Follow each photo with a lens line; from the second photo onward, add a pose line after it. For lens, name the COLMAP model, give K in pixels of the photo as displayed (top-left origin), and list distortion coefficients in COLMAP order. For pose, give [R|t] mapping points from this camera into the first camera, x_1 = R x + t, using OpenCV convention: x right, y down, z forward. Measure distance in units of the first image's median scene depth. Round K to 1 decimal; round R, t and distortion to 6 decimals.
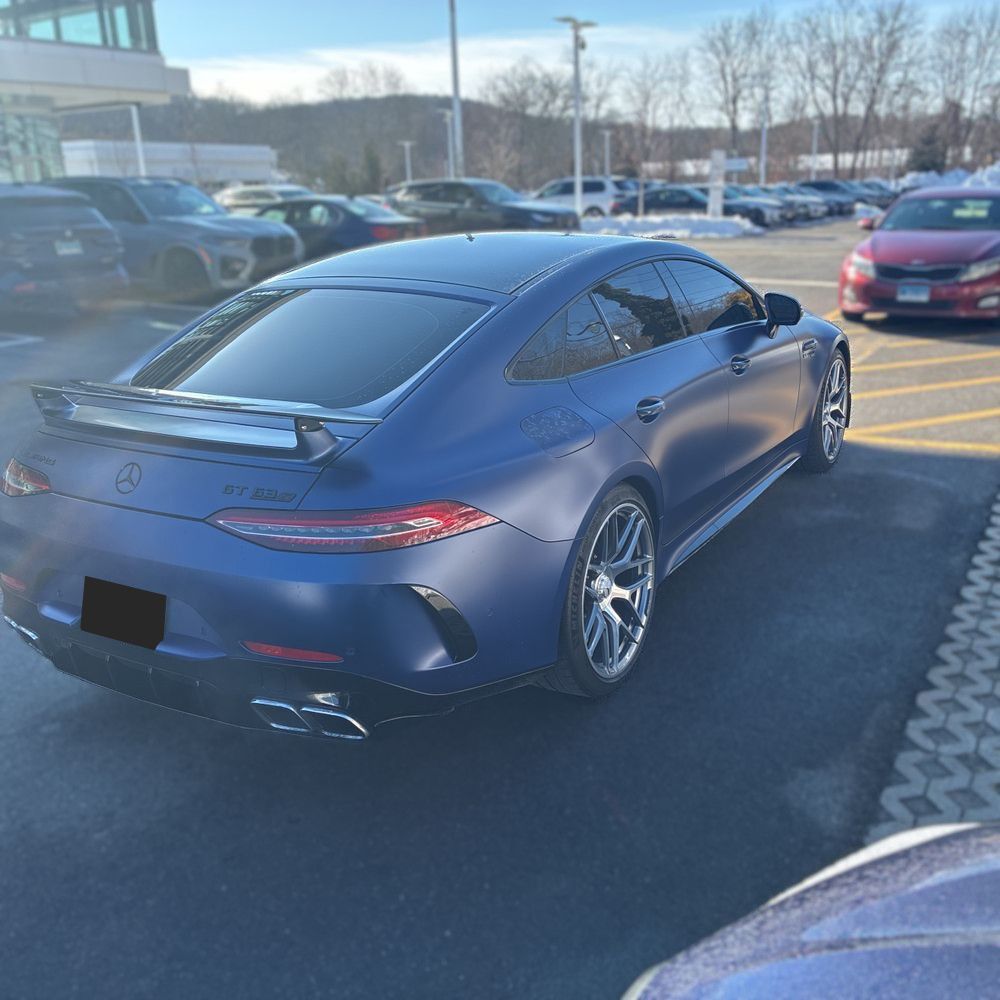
lens RADIAL K [[962.6, 0, 500.0], [0, 962.6, 500.0], [0, 0, 1]] dist [0.063545, 0.005285]
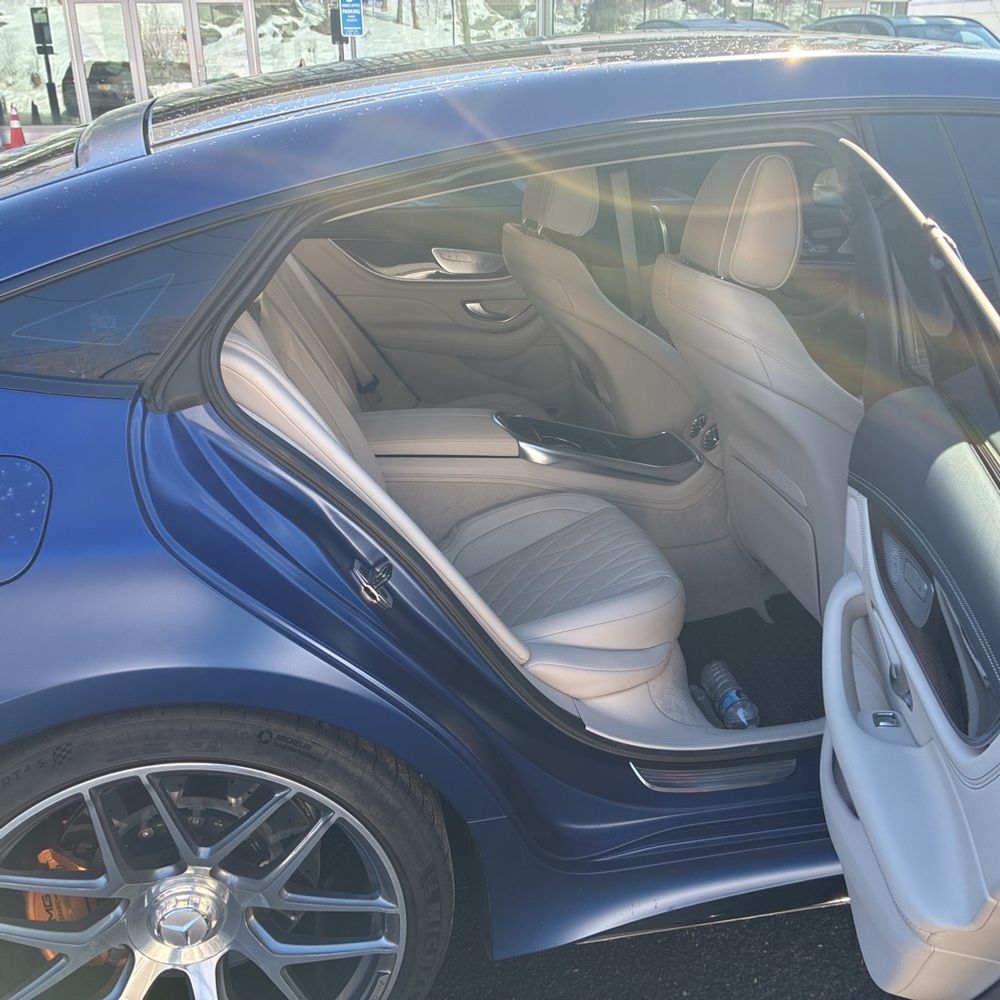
lens RADIAL K [[993.5, 0, 500.0], [0, 993.5, 500.0], [0, 0, 1]] dist [0.024603, -0.011521]
pose [[0.669248, 0.317966, -0.671569, 0.111838], [-0.239557, 0.947885, 0.210062, -0.053983], [0.703363, 0.020296, 0.710541, 0.230471]]
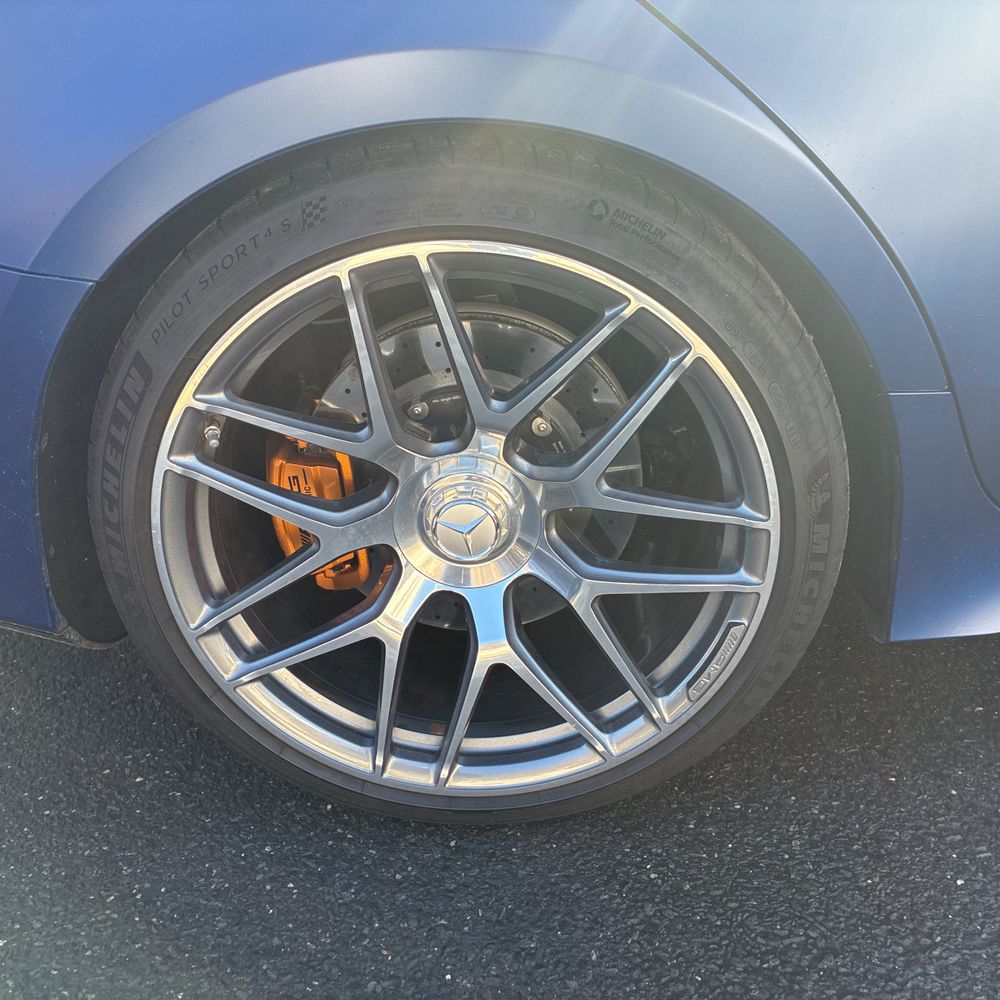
lens RADIAL K [[930.5, 0, 498.5], [0, 930.5, 458.3], [0, 0, 1]] dist [0.082915, 0.001924]
pose [[0.478816, 0.383318, -0.789811, 0.087127], [-0.215955, 0.923428, 0.317245, -0.004733], [0.850939, 0.018662, 0.524932, 0.248657]]
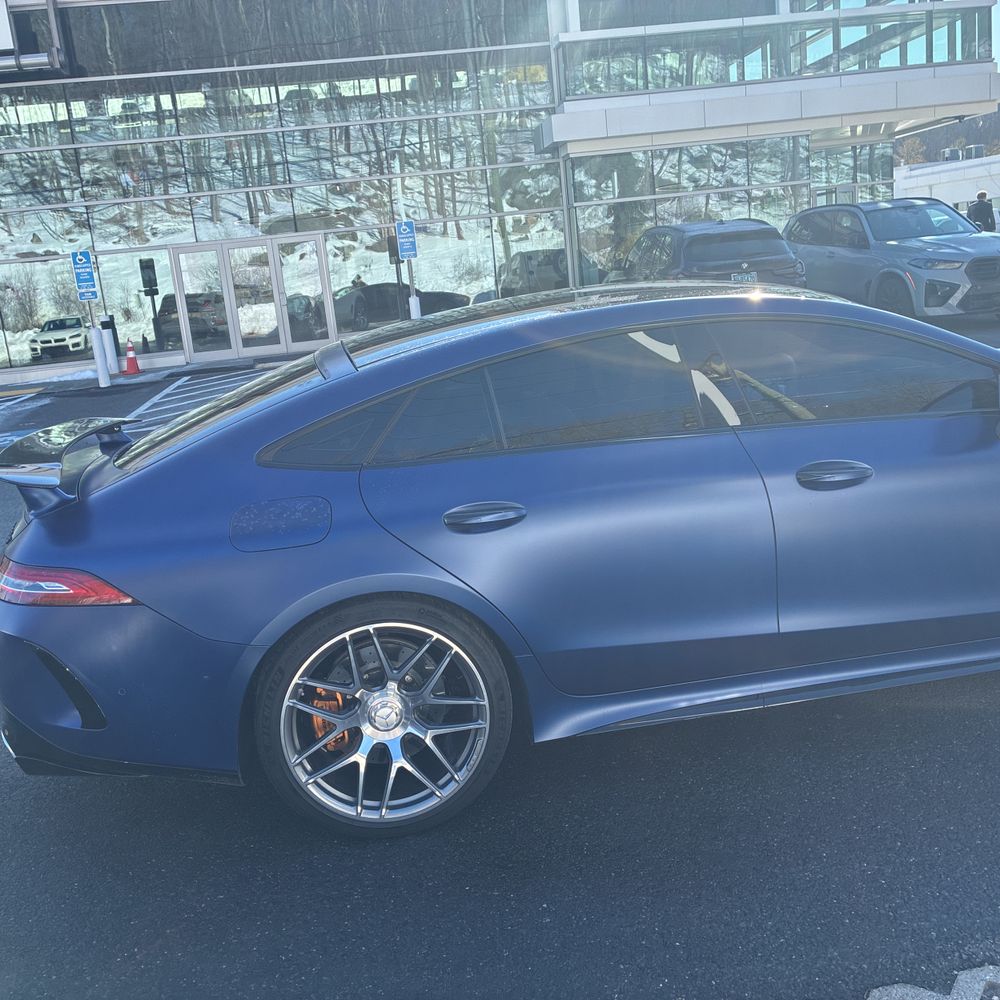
lens RADIAL K [[993.5, 0, 500.0], [0, 993.5, 500.0], [0, 0, 1]] dist [0.024603, -0.011521]
pose [[0.639176, 0.145508, -0.755170, 0.223318], [-0.161616, 0.985425, 0.053082, -0.044300], [0.751888, 0.088119, 0.653376, 0.142233]]
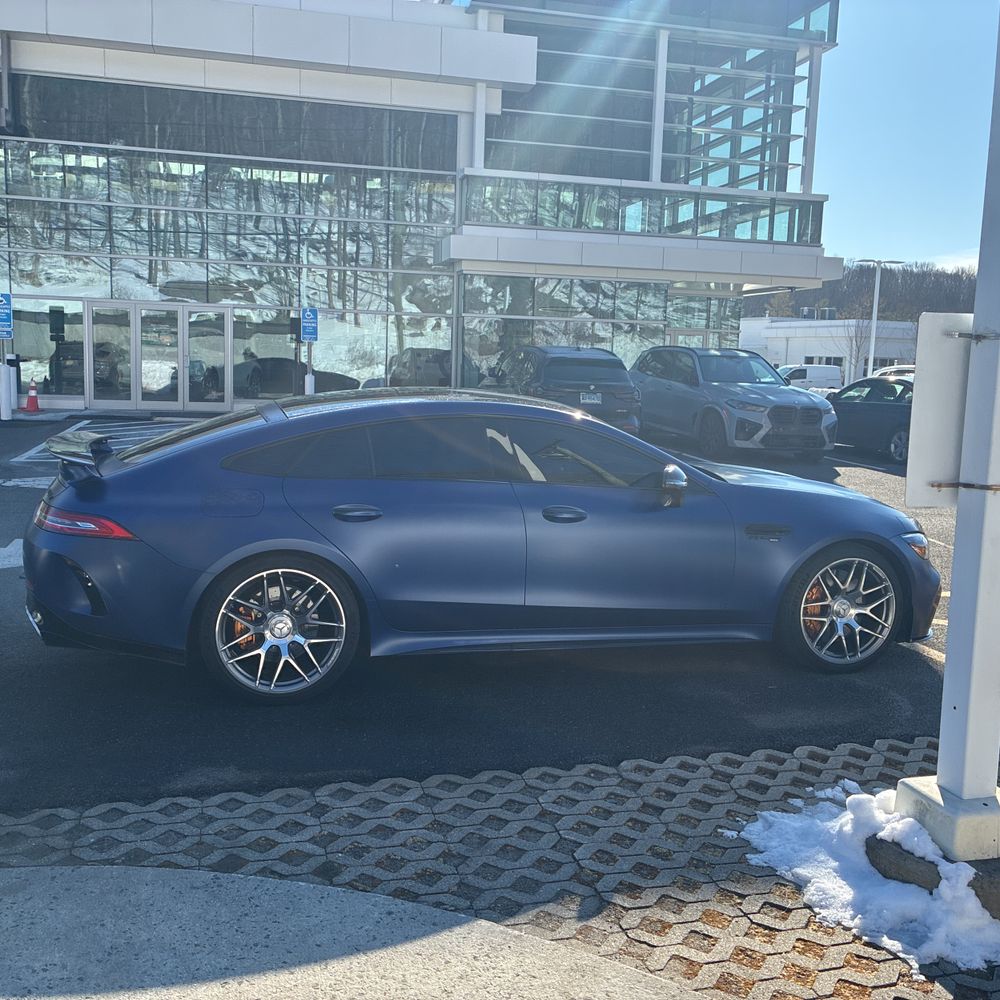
lens RADIAL K [[993.5, 0, 500.0], [0, 993.5, 500.0], [0, 0, 1]] dist [0.024603, -0.011521]
pose [[0.715434, 0.152968, -0.681730, 0.357555], [-0.268036, 0.961172, -0.065618, -0.020802], [0.645222, 0.229673, 0.728656, 0.038001]]
